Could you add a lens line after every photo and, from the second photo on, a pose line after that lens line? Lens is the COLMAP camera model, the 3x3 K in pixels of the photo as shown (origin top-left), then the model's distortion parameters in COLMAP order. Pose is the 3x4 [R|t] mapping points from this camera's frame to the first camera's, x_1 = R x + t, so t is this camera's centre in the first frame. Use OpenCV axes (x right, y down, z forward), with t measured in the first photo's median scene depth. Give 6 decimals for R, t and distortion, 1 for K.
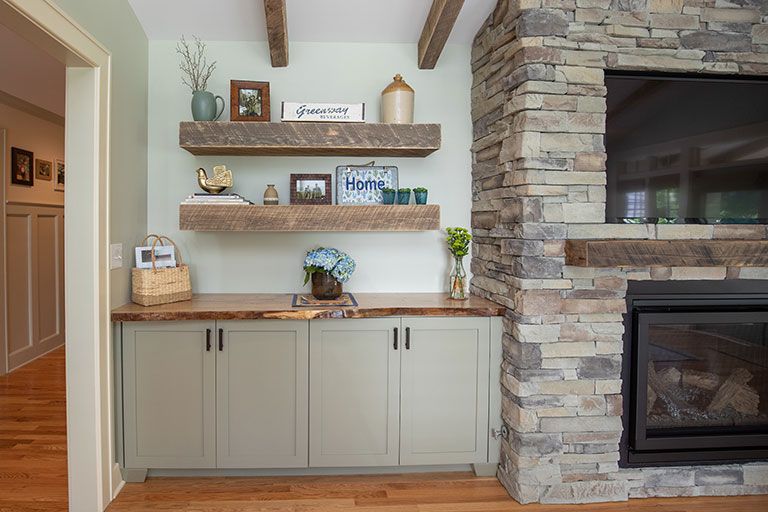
lens RADIAL K [[426.3, 0, 329.8], [0, 426.3, 229.5], [0, 0, 1]] dist [-0.036719, 0.006123]
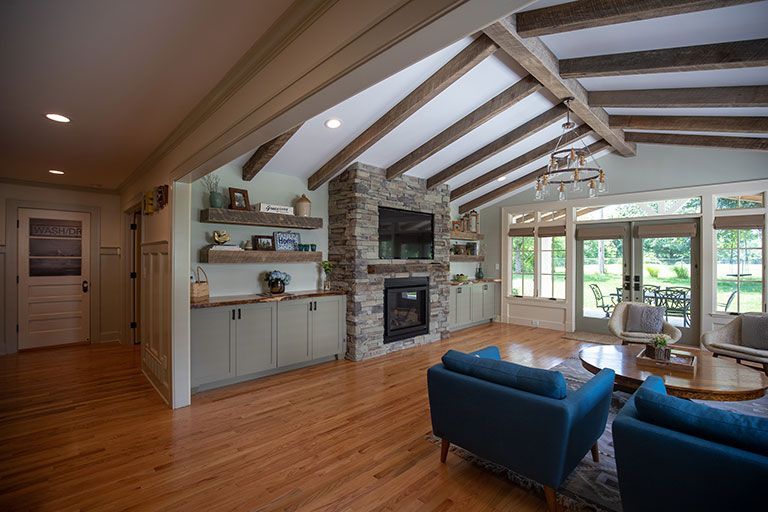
lens RADIAL K [[351.1, 0, 391.9], [0, 351.1, 256.8], [0, 0, 1]] dist [-0.024882, 0.003175]
pose [[0.735394, 0.002622, 0.677635, -0.897938], [0.009431, 0.999856, -0.014103, 0.004507], [-0.677574, 0.016762, 0.735263, -0.828939]]
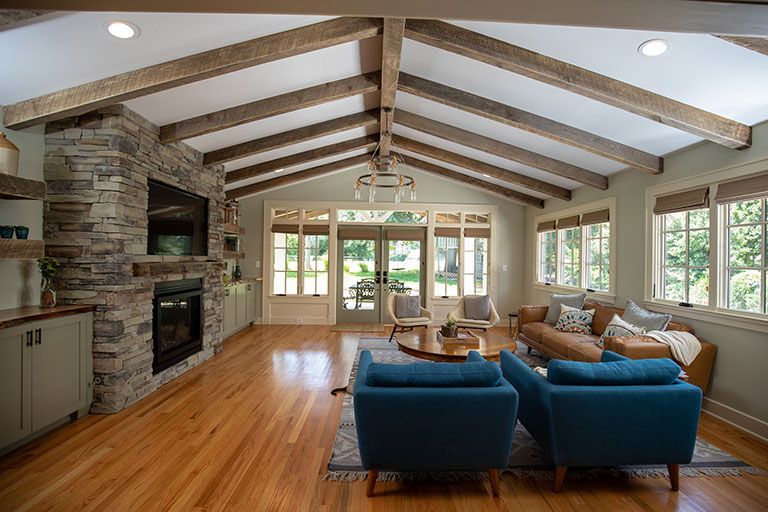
lens RADIAL K [[351.1, 0, 387.5], [0, 351.1, 256.9], [0, 0, 1]] dist [-0.024882, 0.003175]
pose [[0.006735, -0.000258, 0.999977, -0.961903], [0.000731, 1.000000, 0.000253, -0.003617], [-0.999977, 0.000729, 0.006735, -0.153369]]
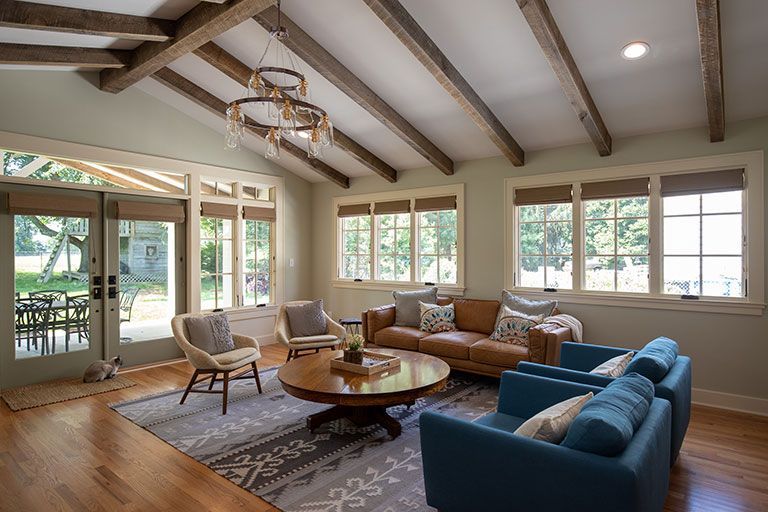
lens RADIAL K [[440.6, 0, 385.5], [0, 440.6, 255.9], [0, 0, 1]] dist [-0.012934, -0.001079]
pose [[-0.755050, -0.007748, 0.655621, -0.183025], [0.008103, 0.999744, 0.021146, -0.006051], [-0.655617, 0.021279, -0.754794, 0.702178]]
